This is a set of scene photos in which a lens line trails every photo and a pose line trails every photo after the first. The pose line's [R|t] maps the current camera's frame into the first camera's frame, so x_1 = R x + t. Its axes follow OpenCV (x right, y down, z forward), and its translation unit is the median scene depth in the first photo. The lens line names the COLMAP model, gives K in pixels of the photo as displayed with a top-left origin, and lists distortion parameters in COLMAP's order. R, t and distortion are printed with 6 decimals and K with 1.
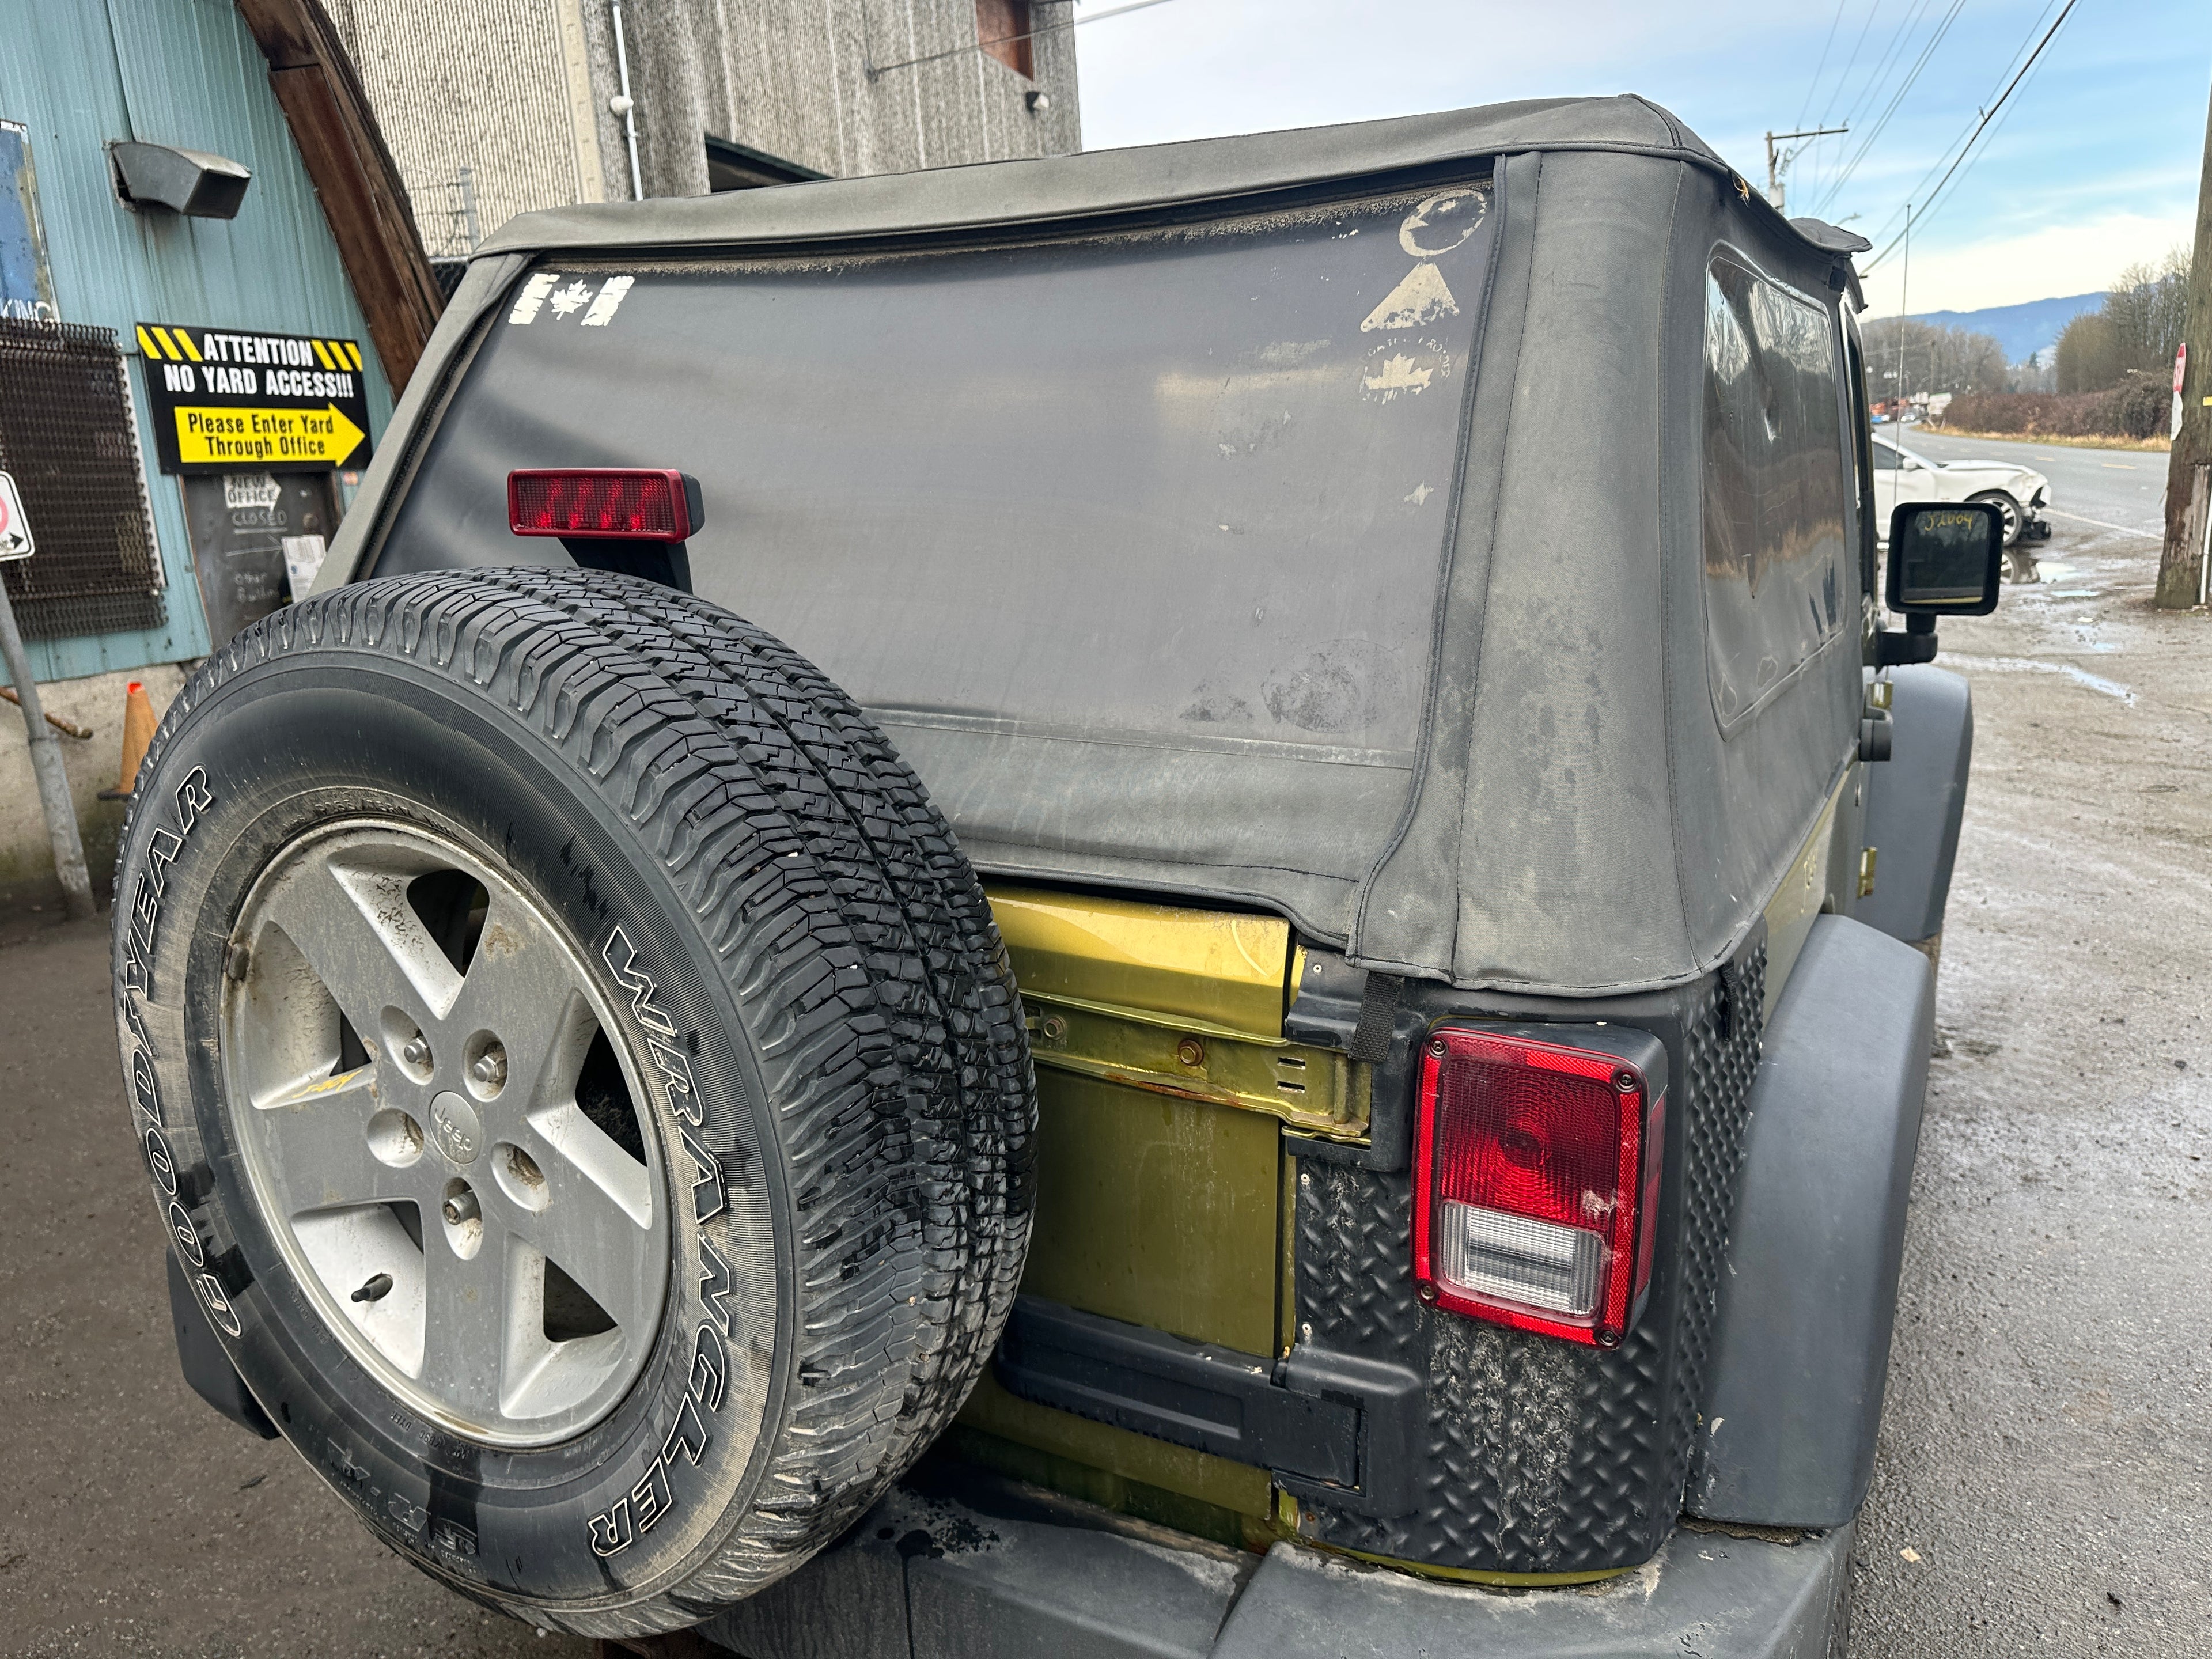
lens RADIAL K [[1553.8, 0, 1105.2], [0, 1553.8, 821.4], [0, 0, 1]] dist [0.047256, -0.055209]
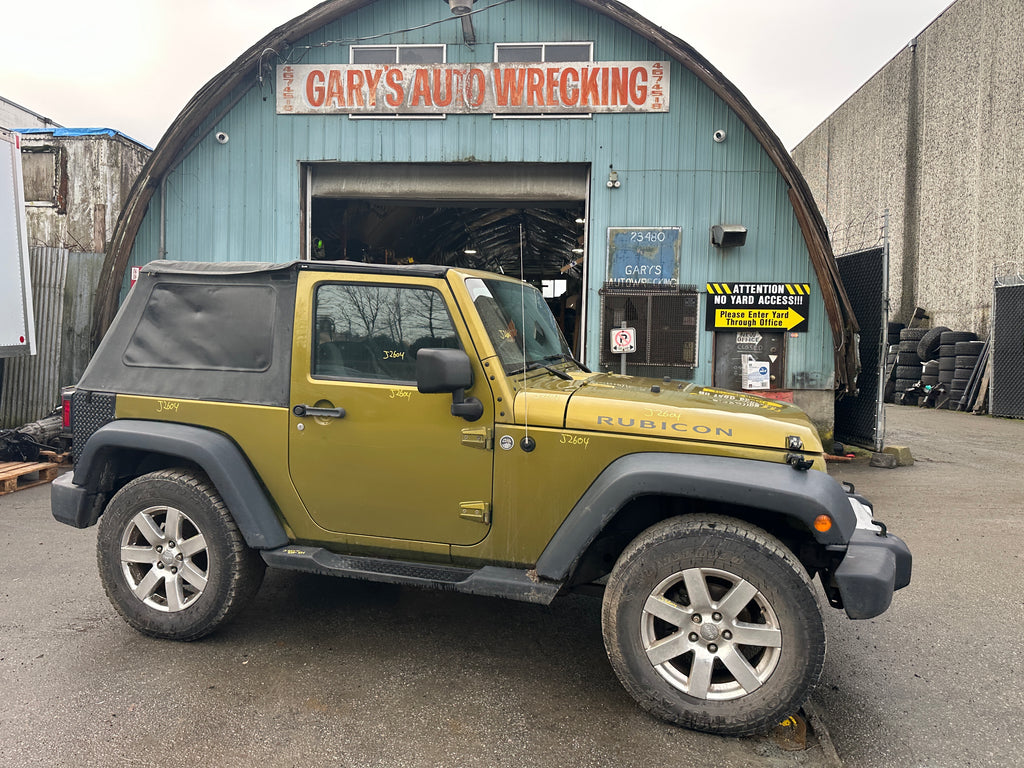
lens RADIAL K [[719.3, 0, 517.1], [0, 719.3, 387.1], [0, 0, 1]] dist [0.047256, -0.055209]
pose [[0.219684, 0.105476, -0.969852, 2.509166], [-0.247292, 0.967690, 0.049226, -0.344629], [0.943708, 0.229022, 0.238669, 1.278380]]
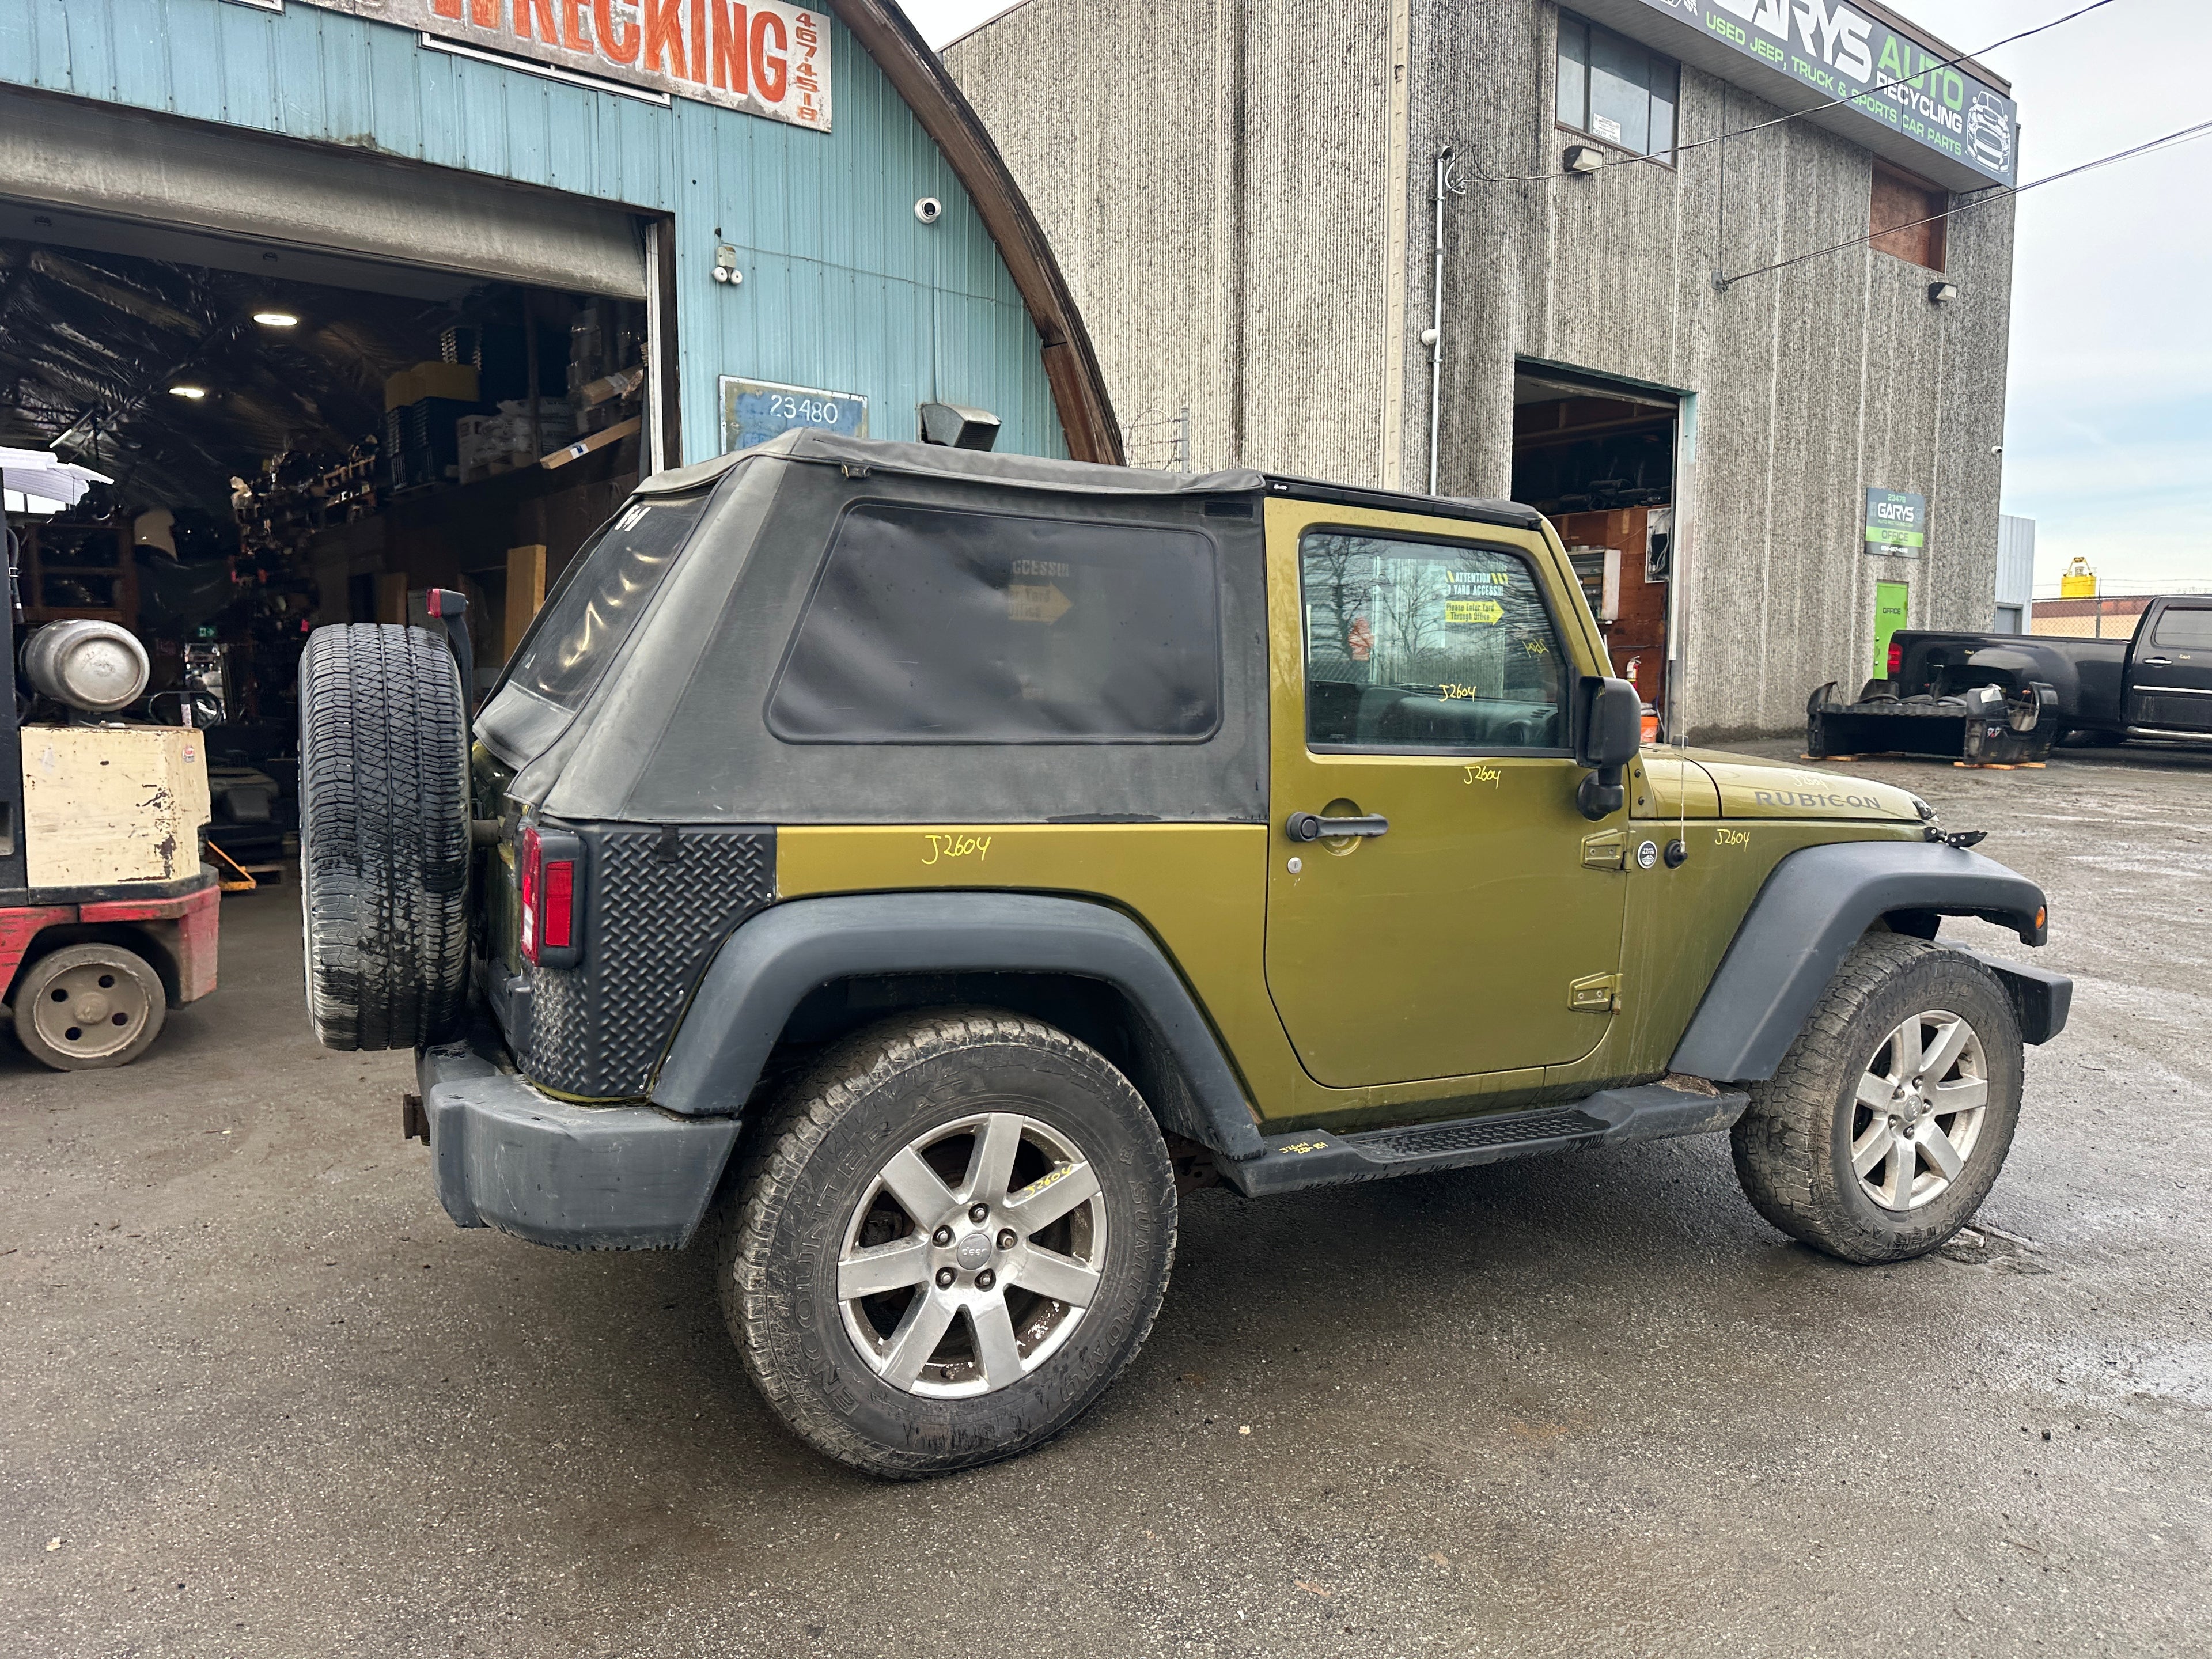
lens RADIAL K [[1553.8, 0, 1118.5], [0, 1553.8, 859.0], [0, 0, 1]] dist [0.047256, -0.055209]
pose [[0.828431, 0.124758, -0.546020, 1.381378], [-0.174426, 0.983864, -0.039842, 0.076507], [0.532239, 0.128247, 0.836824, -0.316420]]
